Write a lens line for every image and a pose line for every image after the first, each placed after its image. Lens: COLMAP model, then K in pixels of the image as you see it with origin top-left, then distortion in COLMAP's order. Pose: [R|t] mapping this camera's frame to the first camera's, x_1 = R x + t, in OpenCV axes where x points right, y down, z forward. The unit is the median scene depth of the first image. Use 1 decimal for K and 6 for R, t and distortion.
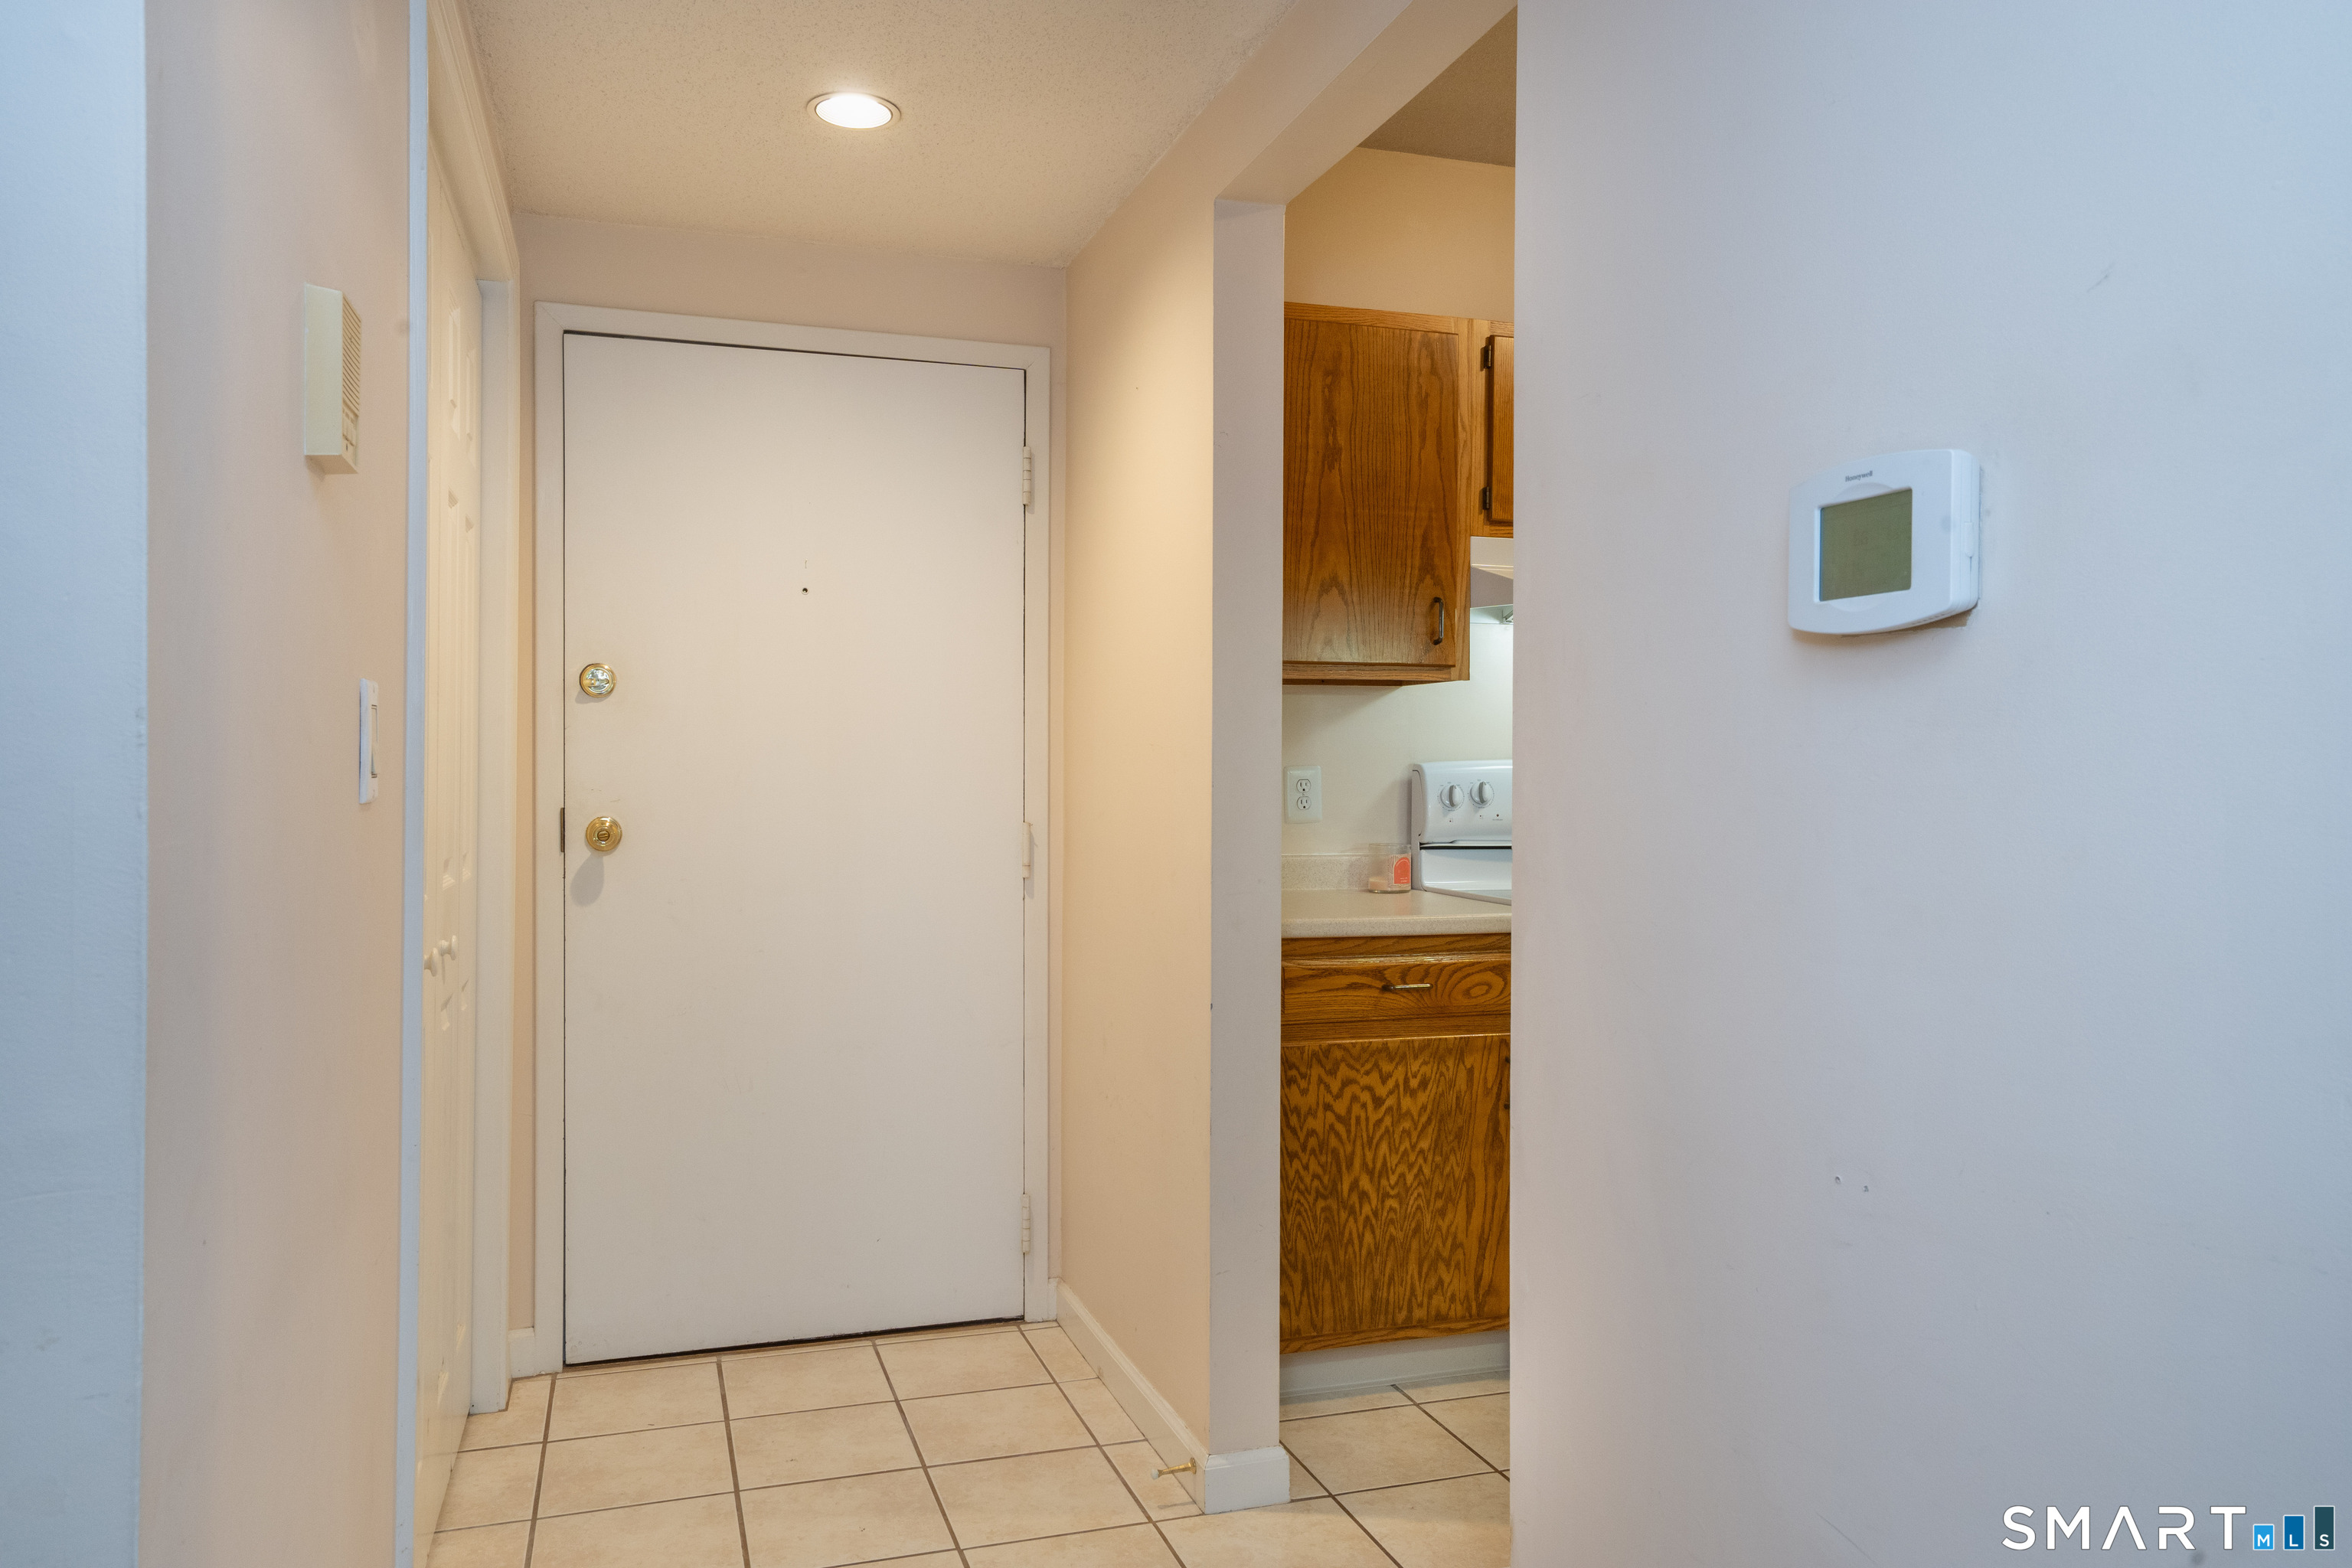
lens RADIAL K [[1664.9, 0, 1176.0], [0, 1664.9, 784.0], [0, 0, 1]] dist [-0.043446, 0.000102]
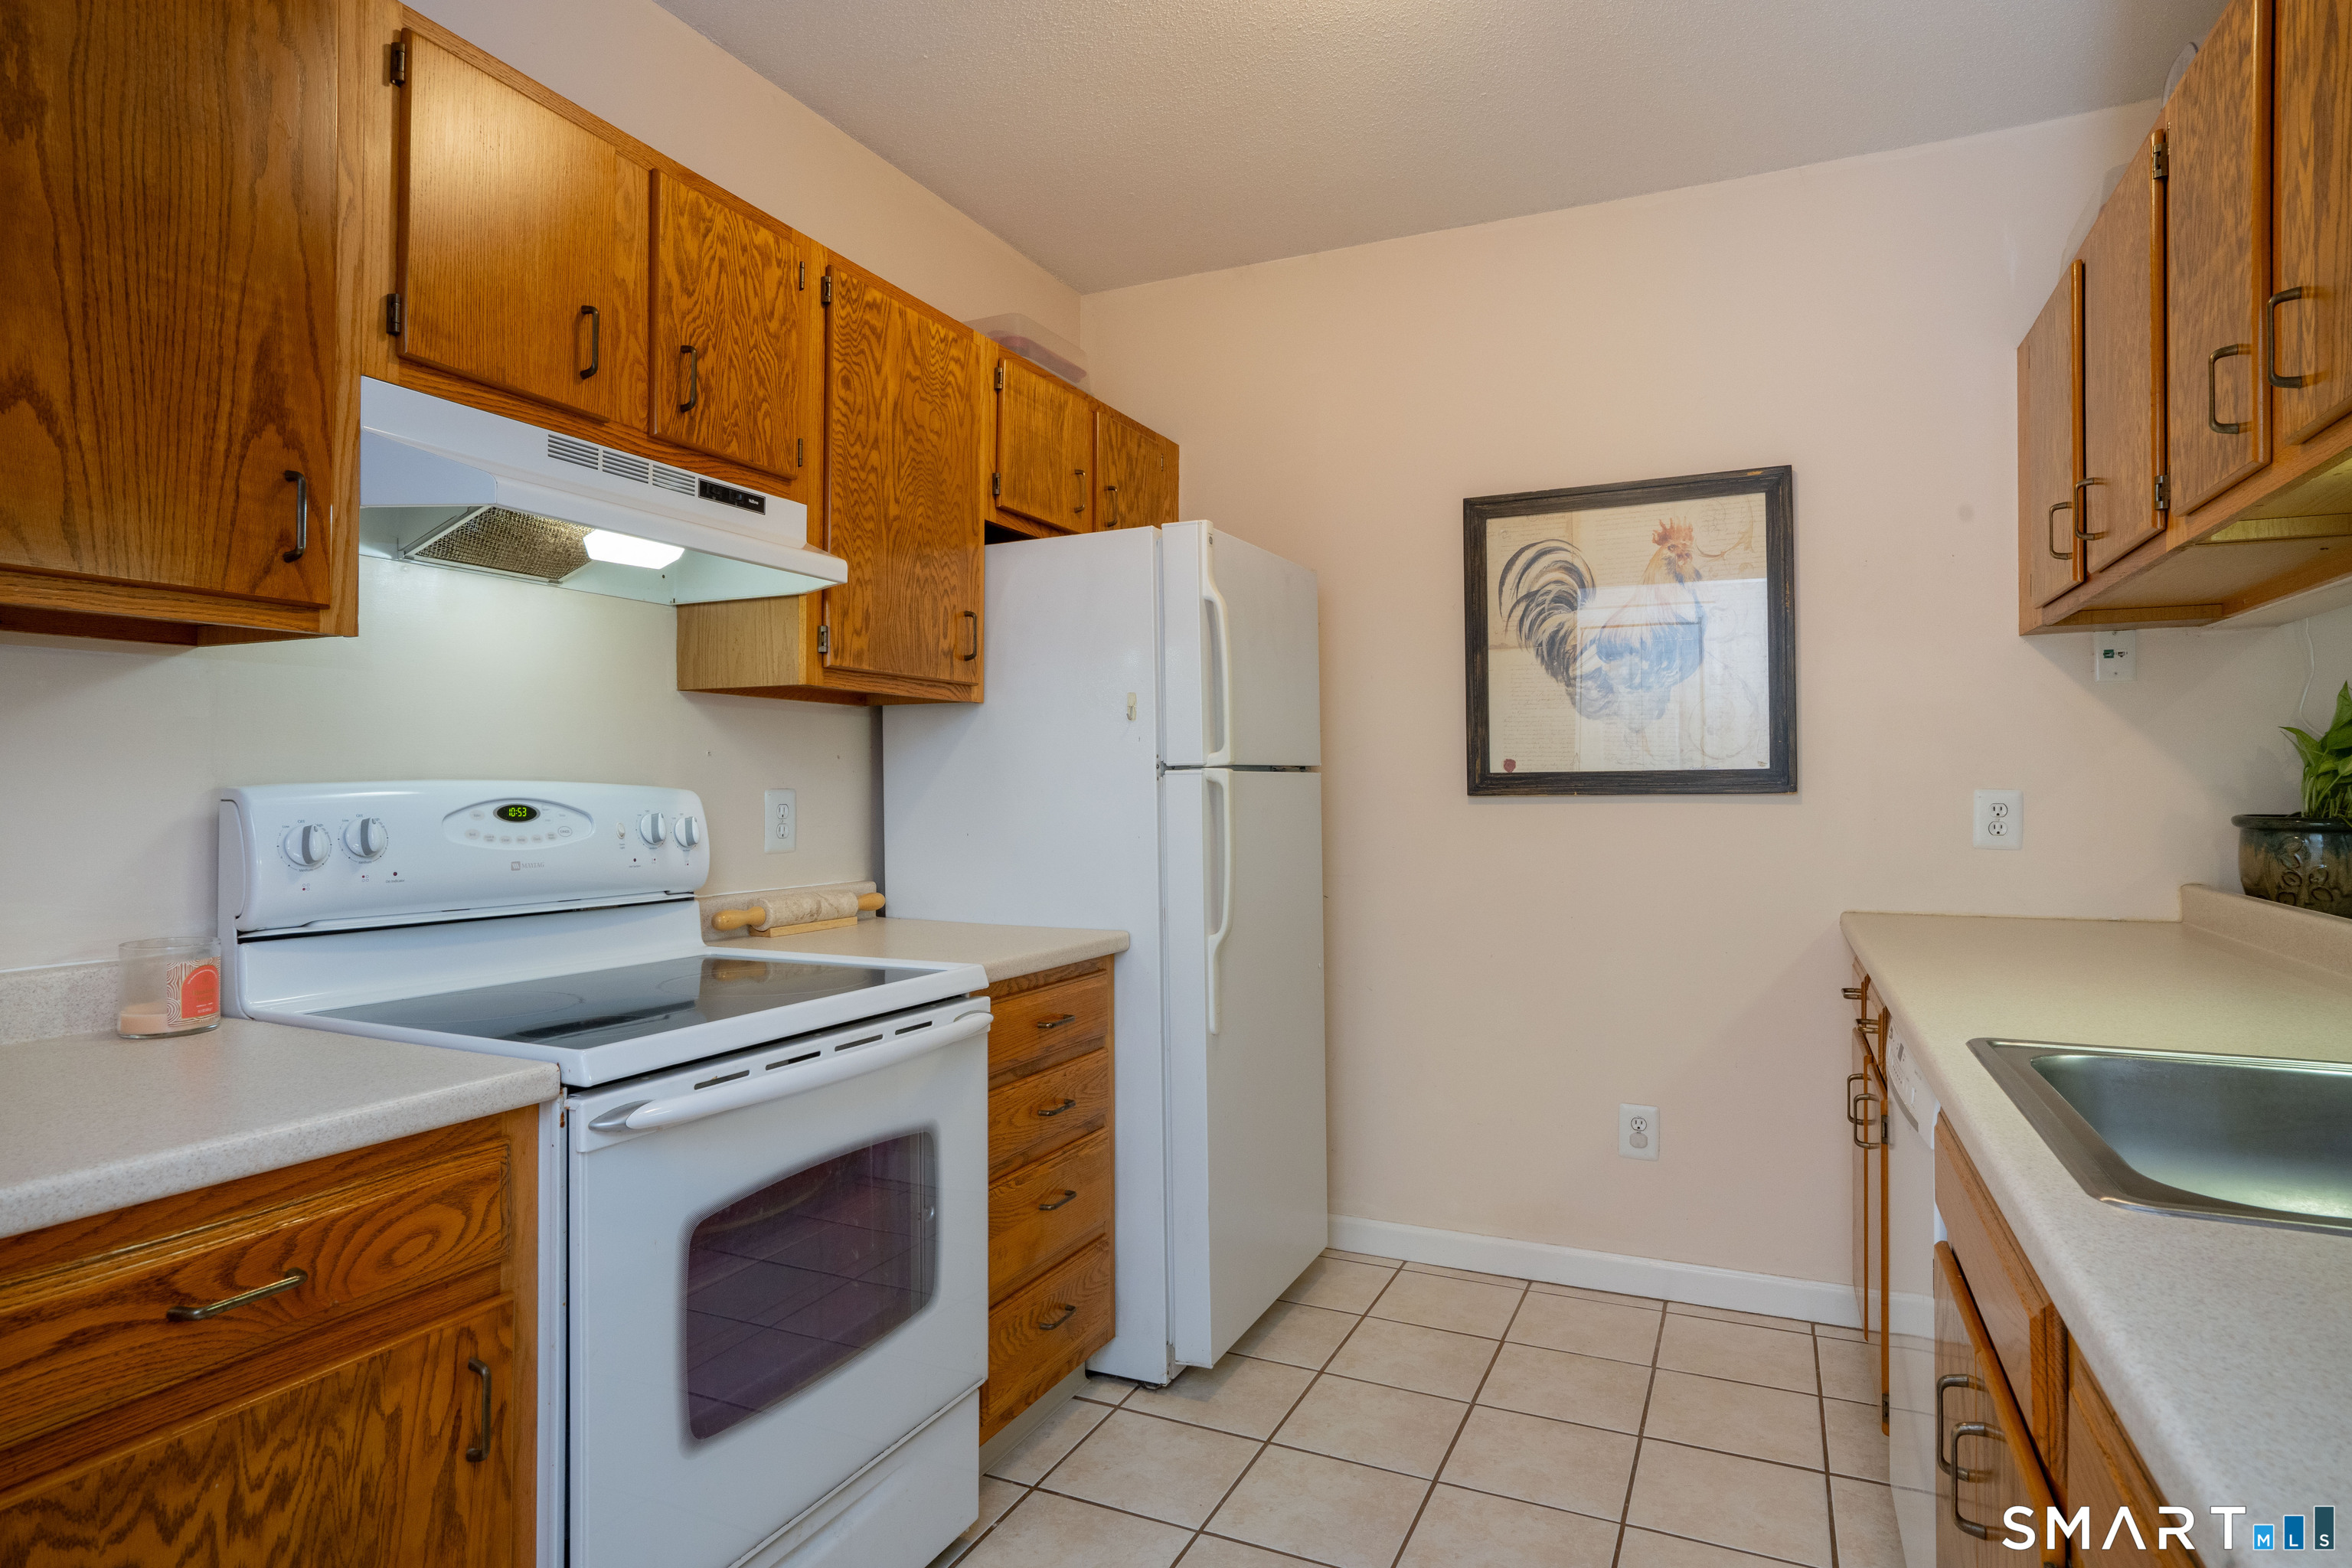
lens RADIAL K [[1271.2, 0, 1176.0], [0, 1271.2, 784.0], [0, 0, 1]] dist [-0.024018, 0.017667]
pose [[0.680242, 0.003698, 0.732978, 0.056227], [0.004688, 0.999945, -0.009395, -0.008762], [-0.732973, 0.009827, 0.680187, 0.530207]]
